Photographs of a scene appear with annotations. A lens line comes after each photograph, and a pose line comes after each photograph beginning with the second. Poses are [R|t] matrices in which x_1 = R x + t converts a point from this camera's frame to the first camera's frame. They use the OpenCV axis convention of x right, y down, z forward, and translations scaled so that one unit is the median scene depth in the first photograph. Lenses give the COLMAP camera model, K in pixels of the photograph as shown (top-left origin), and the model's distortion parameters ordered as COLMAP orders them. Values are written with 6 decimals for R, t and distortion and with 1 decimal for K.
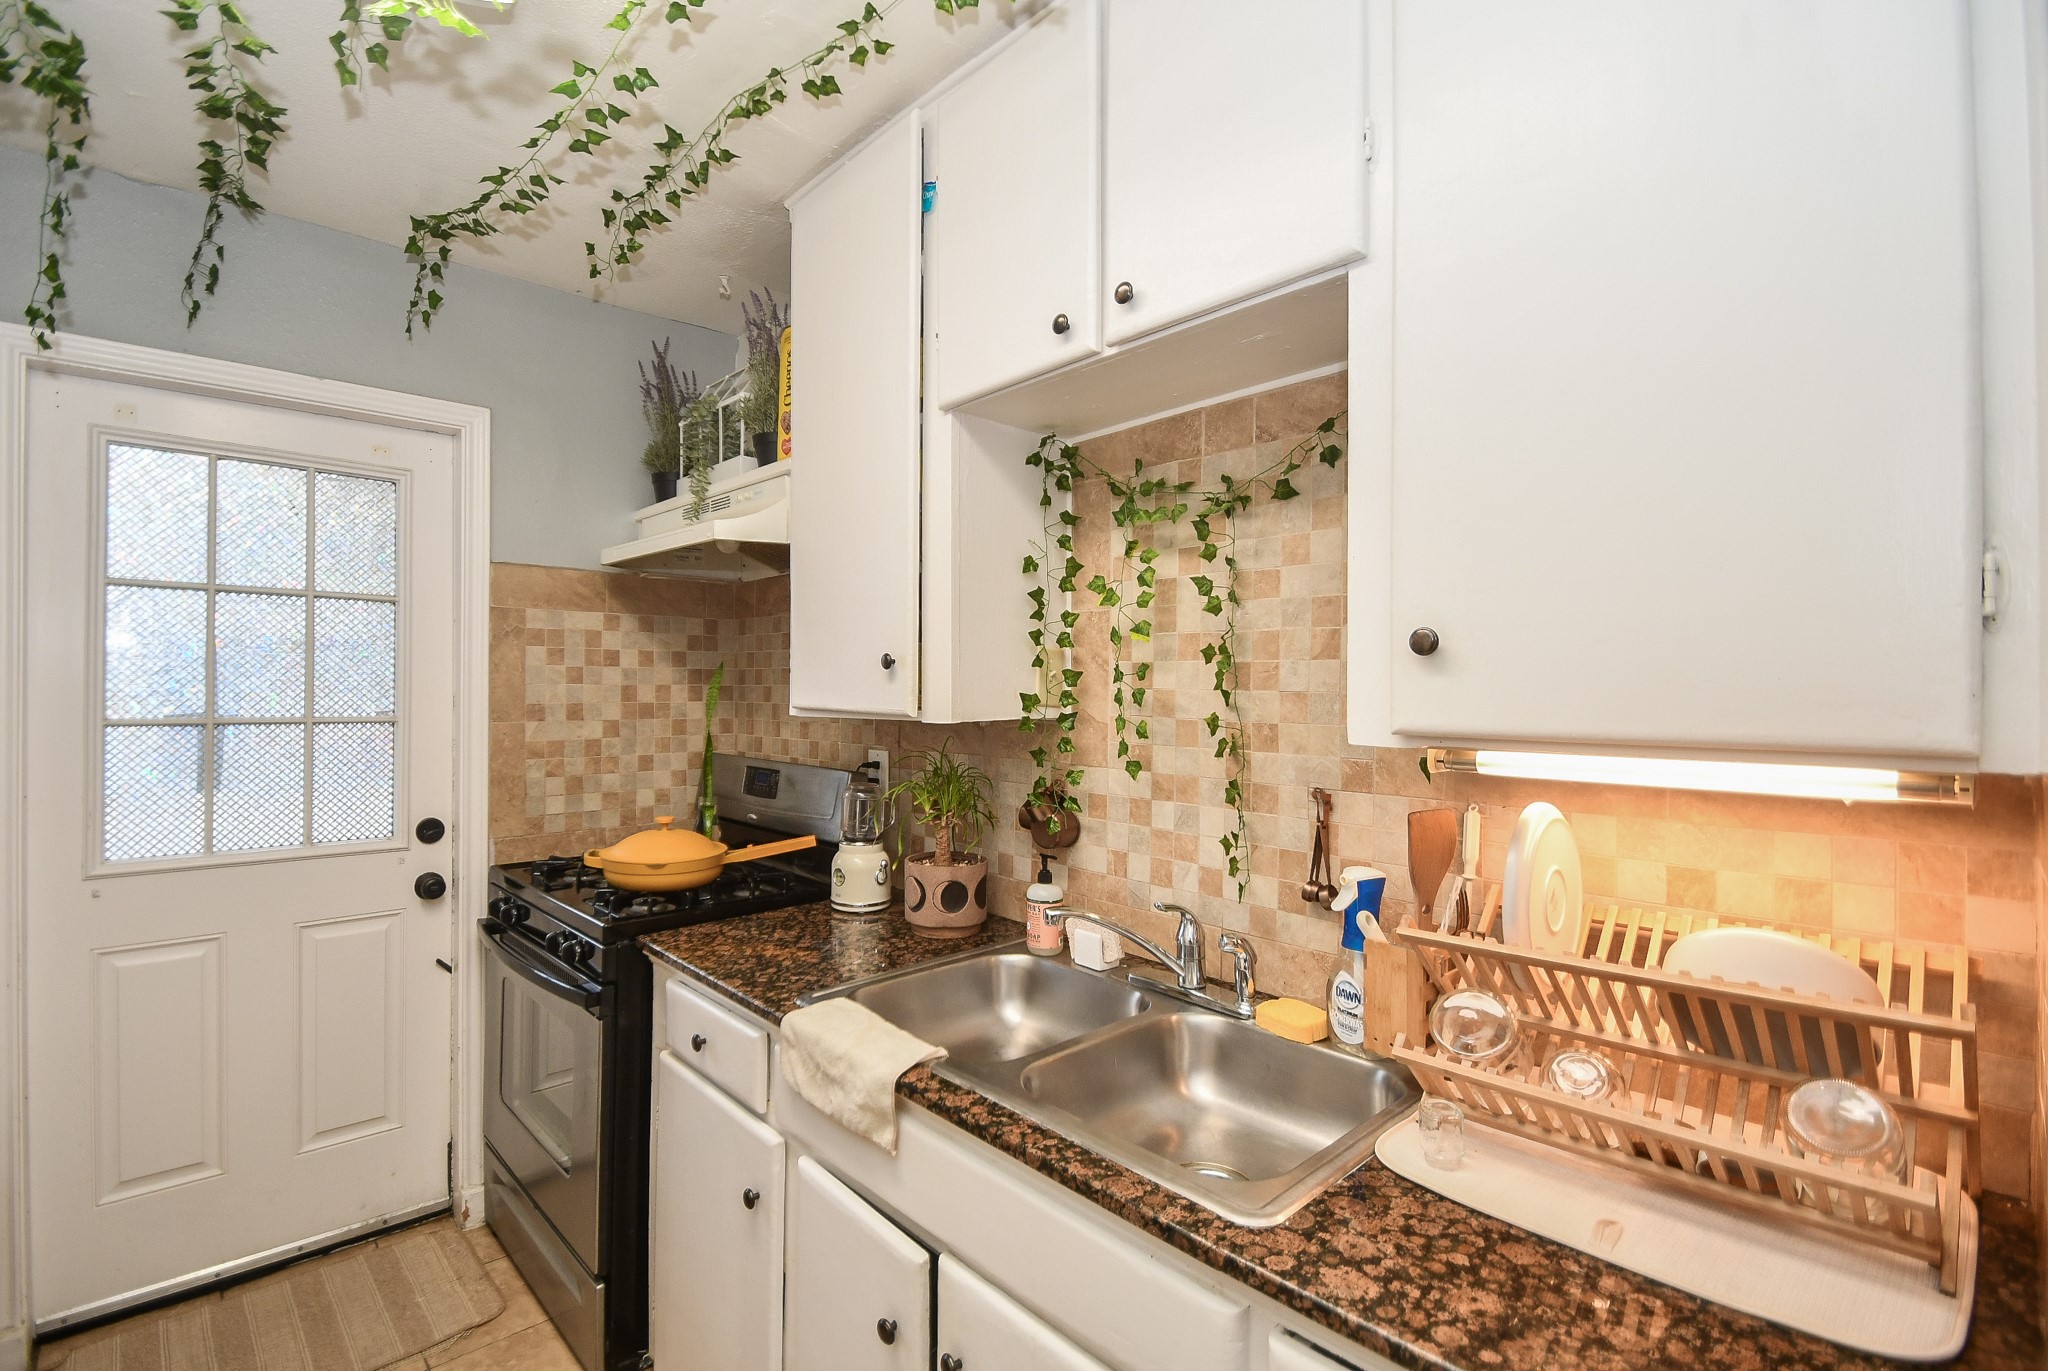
lens RADIAL K [[903.7, 0, 999.4], [0, 903.7, 701.0], [0, 0, 1]] dist [0.019572, -0.014923]
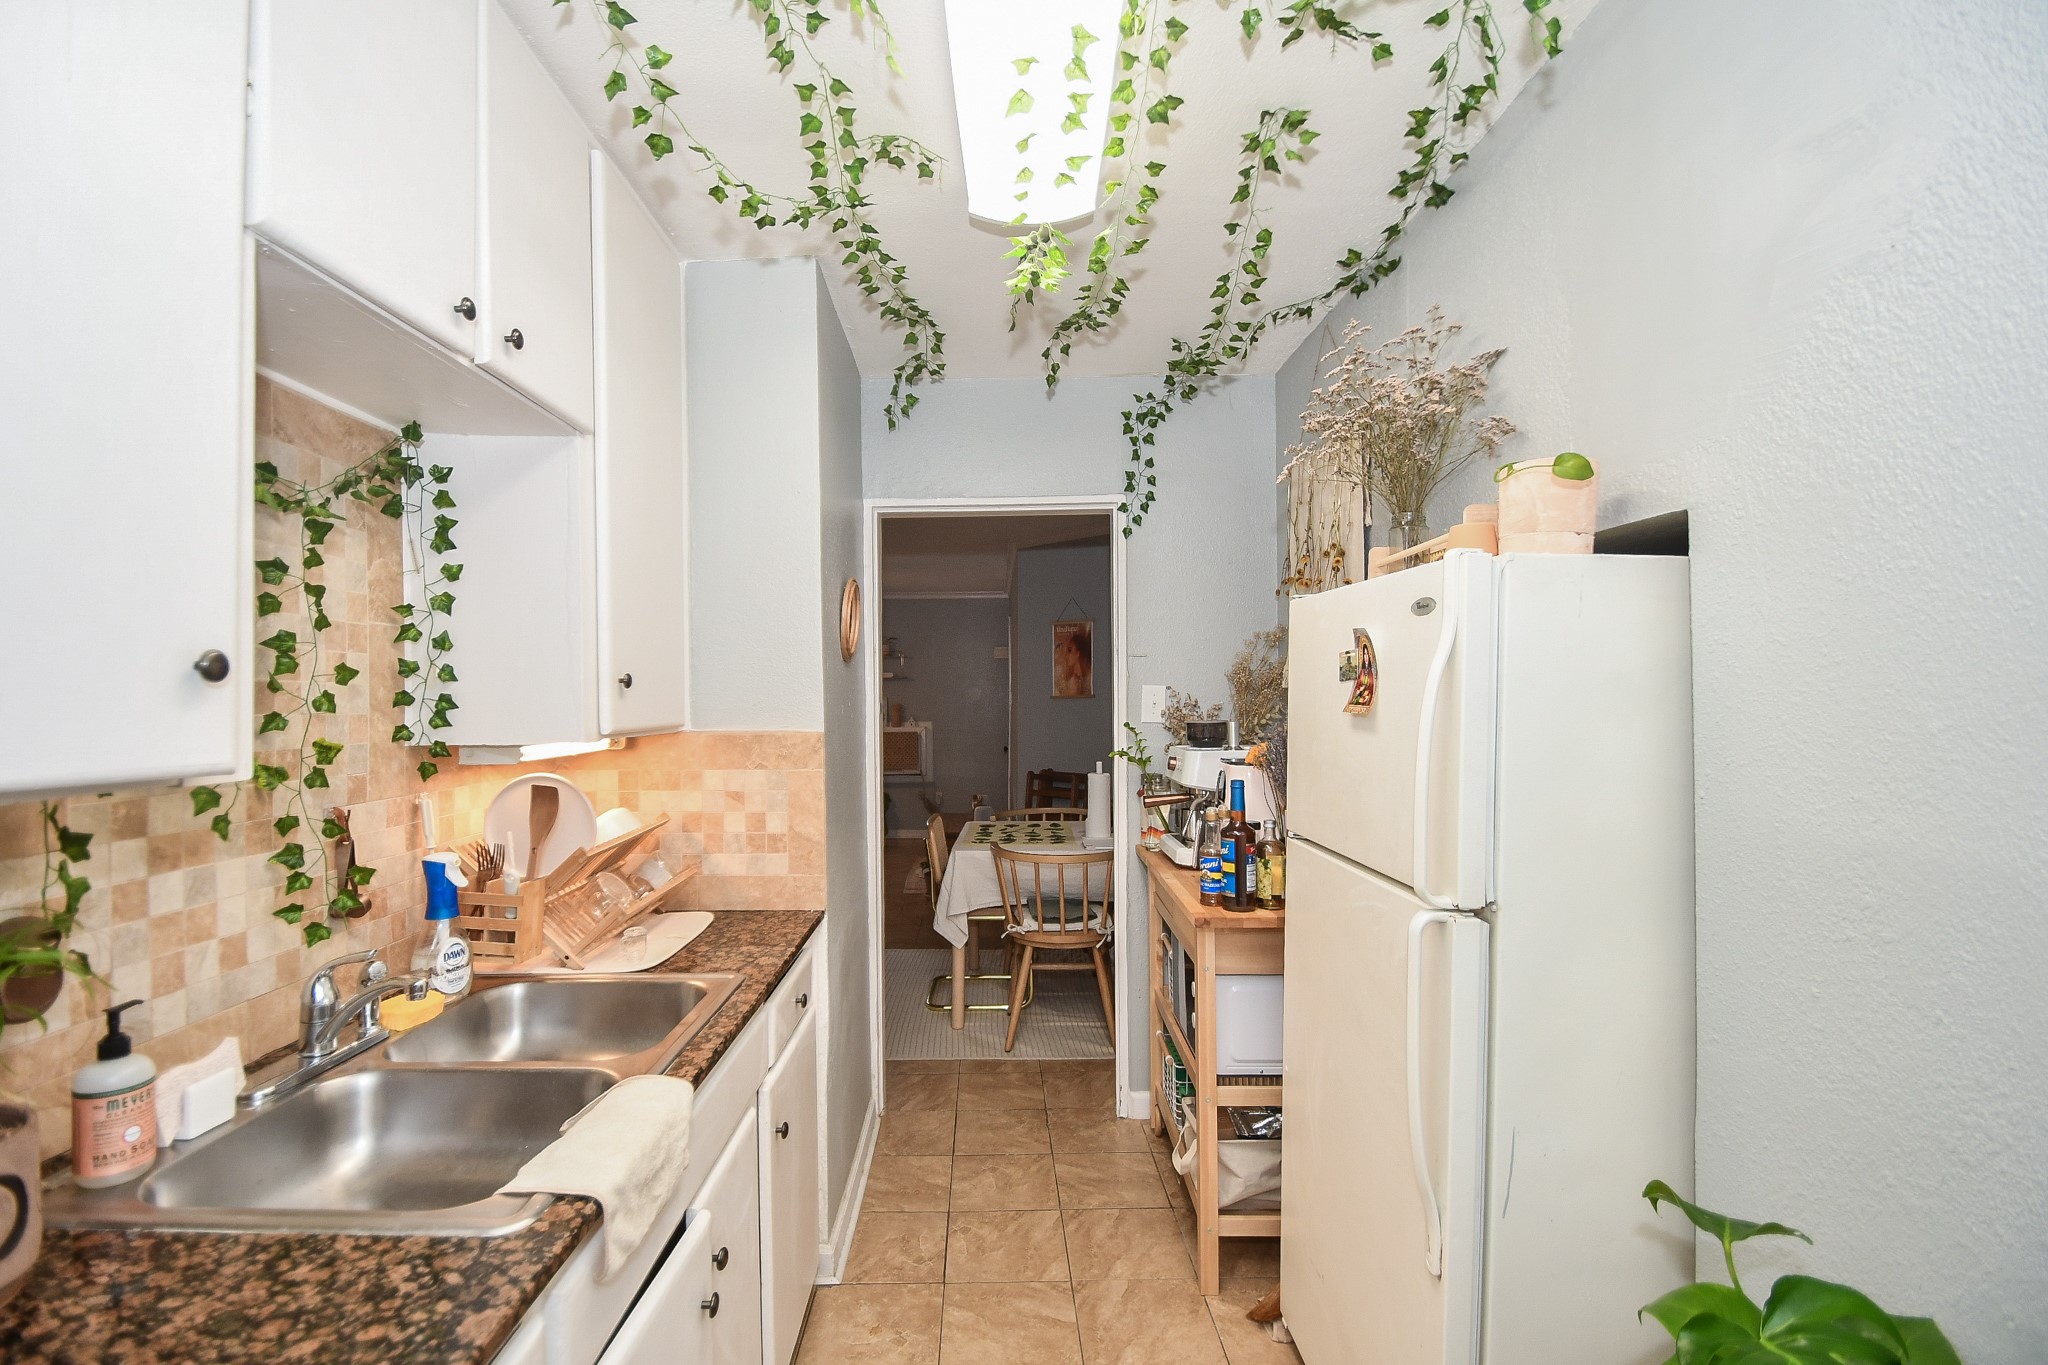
lens RADIAL K [[903.7, 0, 999.4], [0, 903.7, 698.0], [0, 0, 1]] dist [0.019572, -0.014923]
pose [[-0.731202, -0.005037, 0.682143, -0.866322], [0.008479, 0.999828, 0.016471, -0.034991], [-0.682109, 0.017827, -0.731034, 1.205884]]
